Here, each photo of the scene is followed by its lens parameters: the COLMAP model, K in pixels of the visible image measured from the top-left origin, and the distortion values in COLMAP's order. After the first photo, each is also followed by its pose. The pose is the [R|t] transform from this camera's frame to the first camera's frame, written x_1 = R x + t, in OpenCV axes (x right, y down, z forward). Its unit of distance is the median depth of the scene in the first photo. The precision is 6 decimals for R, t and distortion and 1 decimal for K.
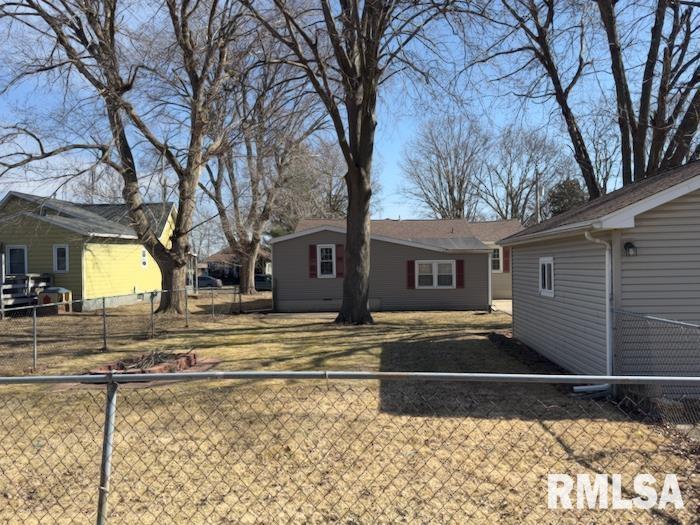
lens RADIAL K [[623.8, 0, 350.0], [0, 623.8, 262.5], [0, 0, 1]] dist [0.058675, 0.000840]
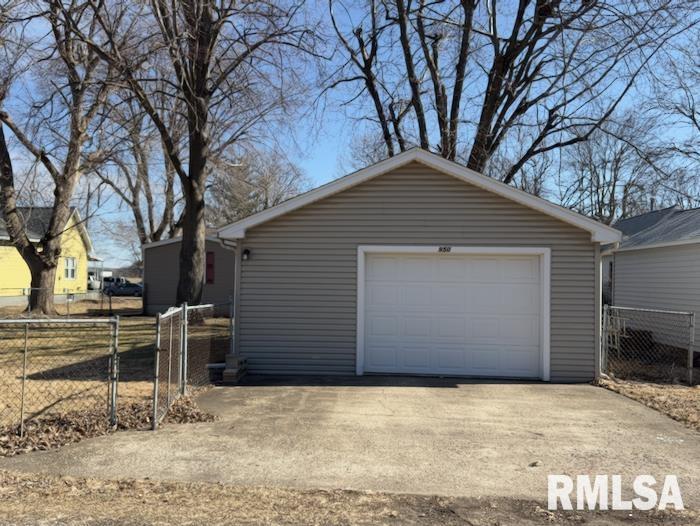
lens RADIAL K [[627.1, 0, 353.2], [0, 627.1, 266.6], [0, 0, 1]] dist [0.128247, -0.217326]
pose [[0.998889, 0.029303, 0.036904, 0.192271], [-0.028787, 0.999481, -0.014433, 0.004236], [-0.037307, 0.013355, 0.999215, -0.078097]]
